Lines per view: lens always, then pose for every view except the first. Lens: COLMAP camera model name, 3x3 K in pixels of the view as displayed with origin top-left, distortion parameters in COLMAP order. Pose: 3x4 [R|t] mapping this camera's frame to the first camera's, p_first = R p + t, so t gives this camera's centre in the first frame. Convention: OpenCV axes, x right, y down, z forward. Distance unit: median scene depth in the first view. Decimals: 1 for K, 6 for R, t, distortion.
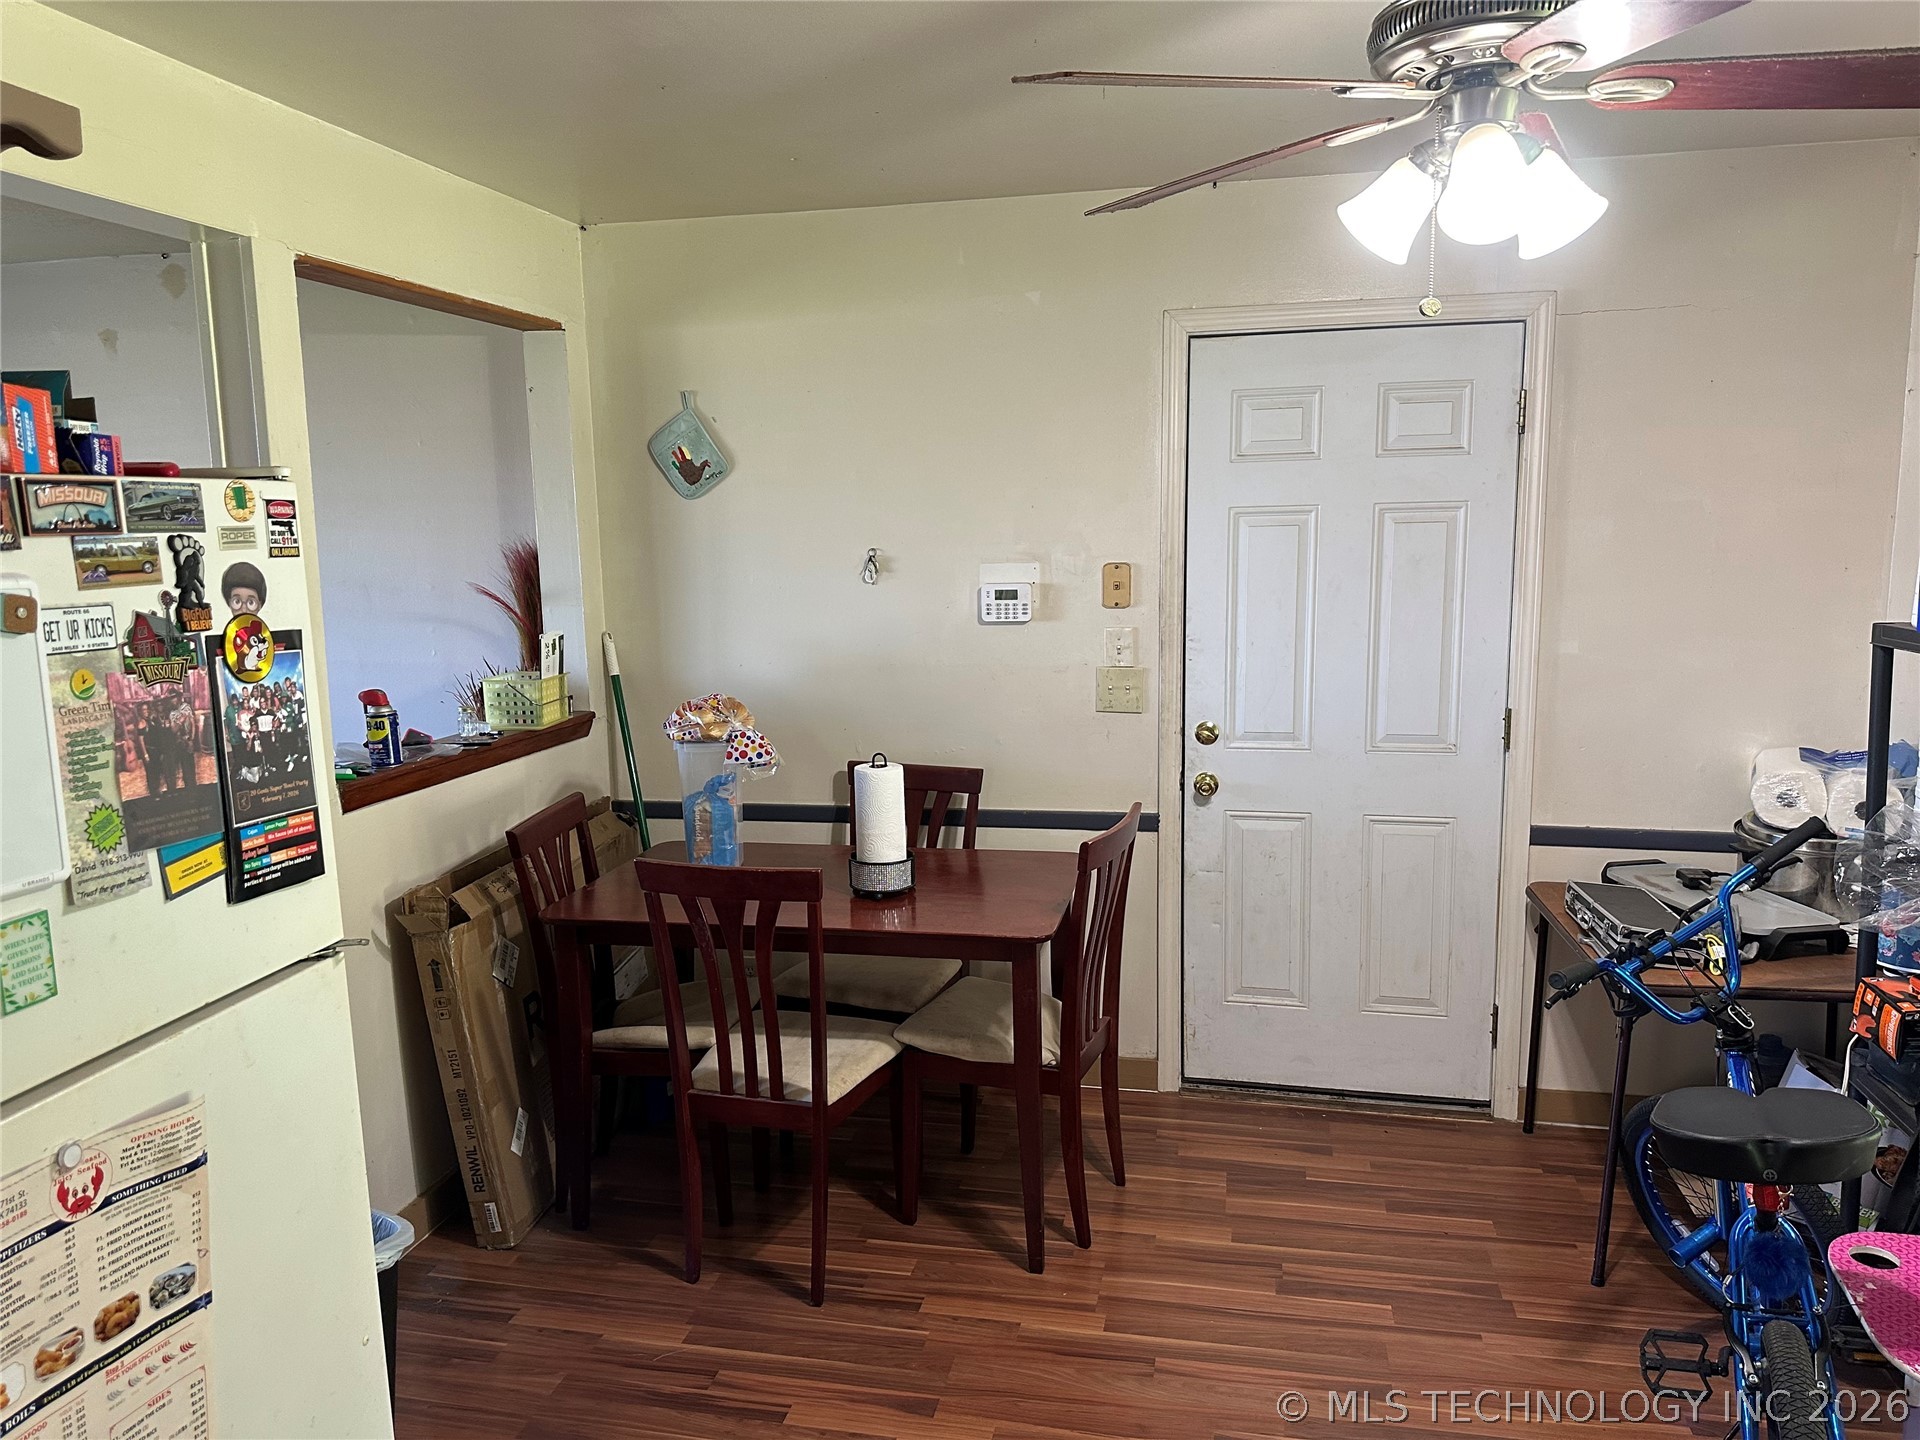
lens RADIAL K [[1360.1, 0, 957.4], [0, 1360.1, 711.4], [0, 0, 1]] dist [0.002831, -0.001563]
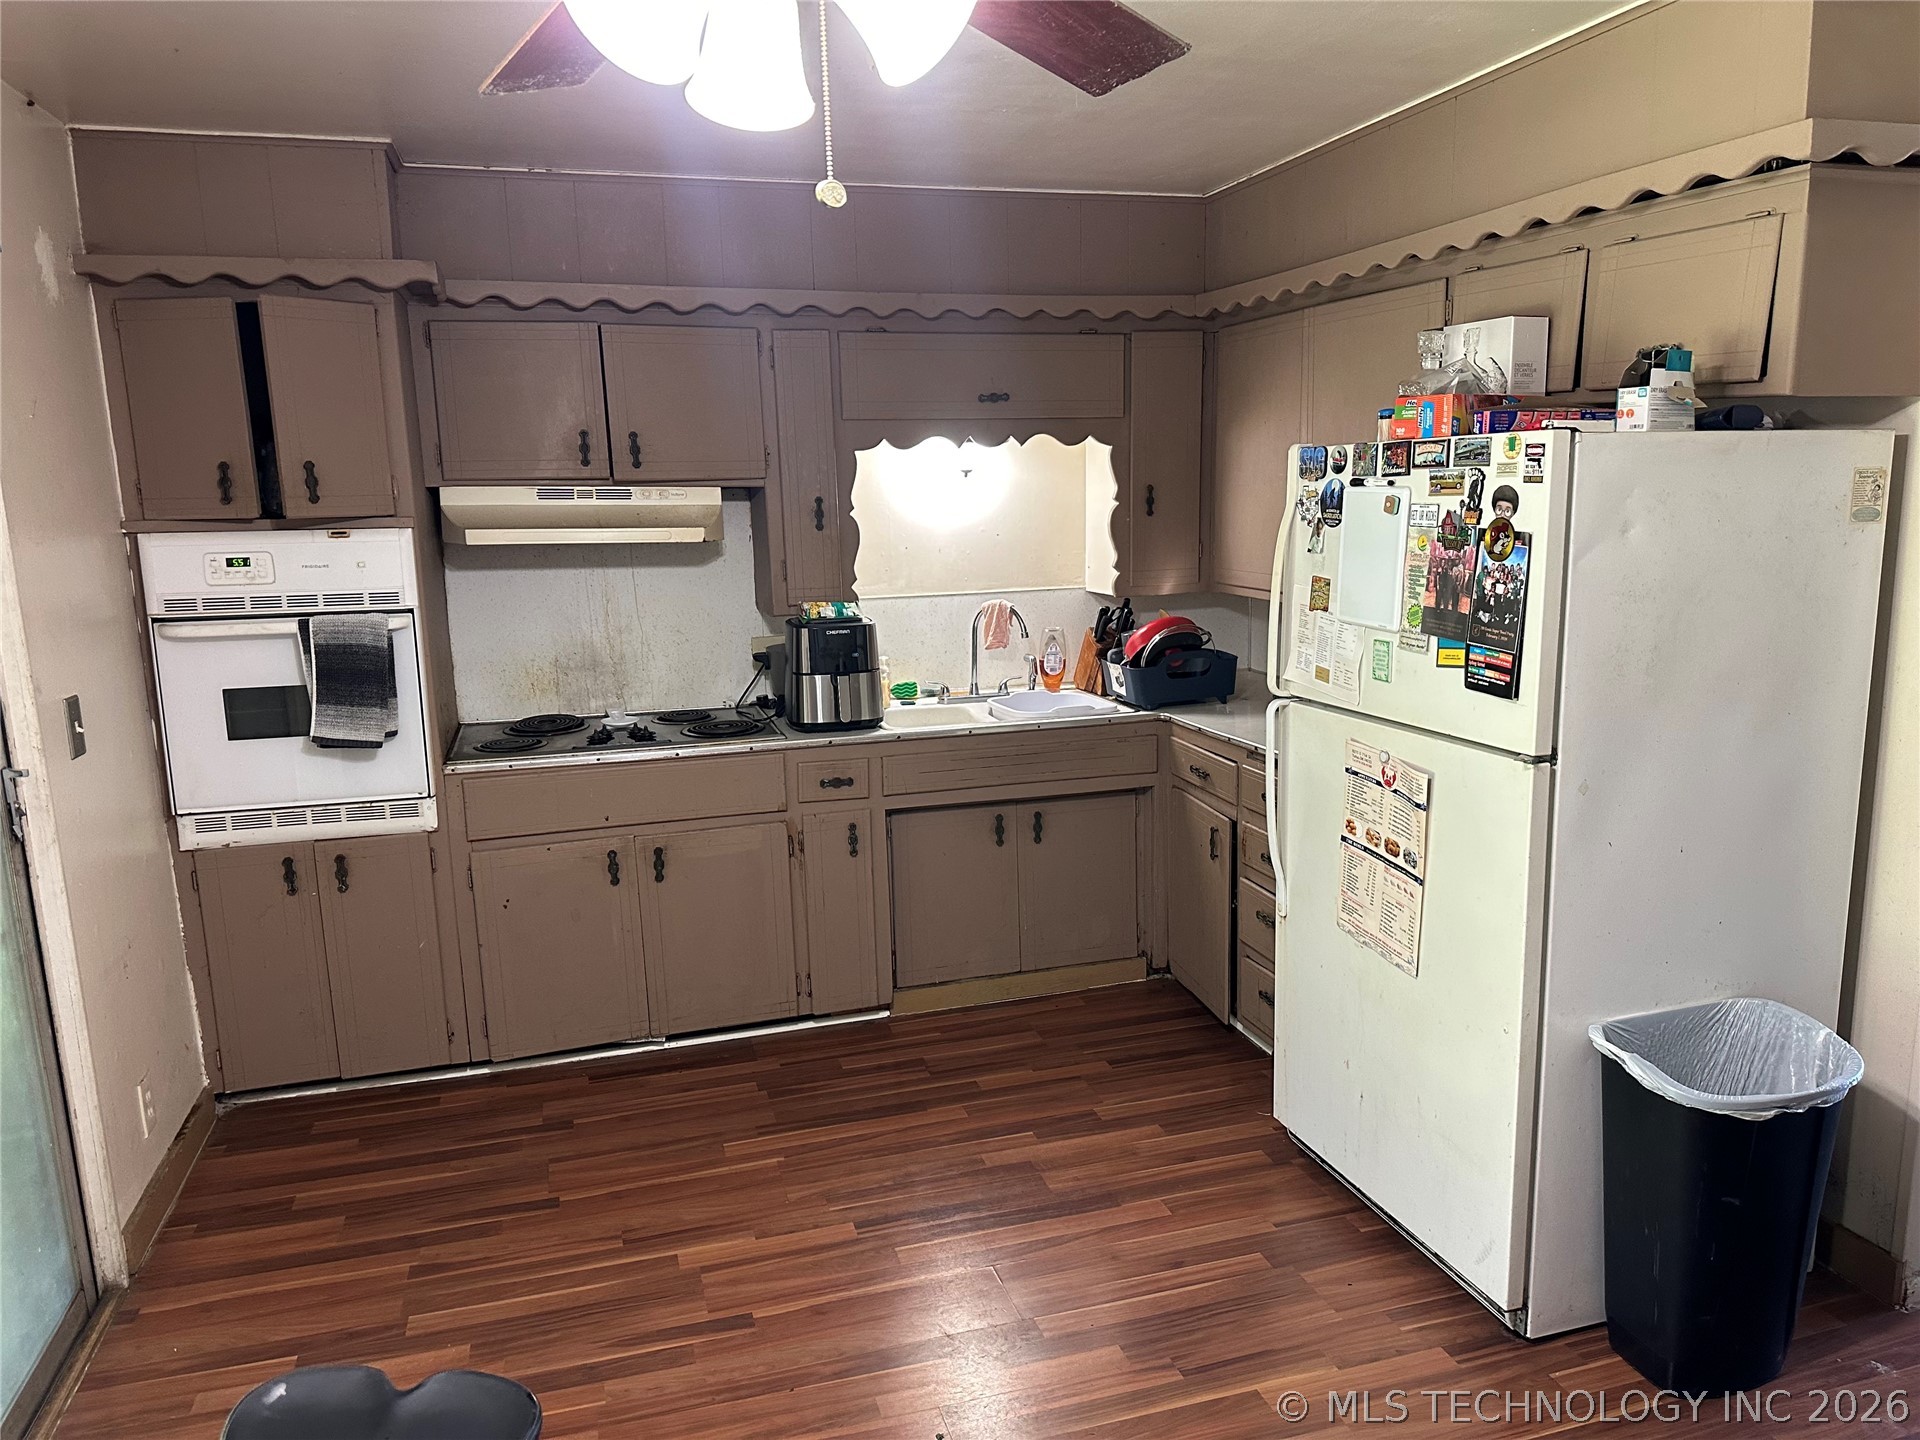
lens RADIAL K [[1360.1, 0, 972.9], [0, 1360.1, 726.6], [0, 0, 1]] dist [0.002831, -0.001563]
pose [[-0.866916, 0.129781, -0.481263, 0.880411], [-0.026306, 0.952252, 0.304177, -0.333410], [0.497760, 0.276356, -0.822108, 2.245329]]
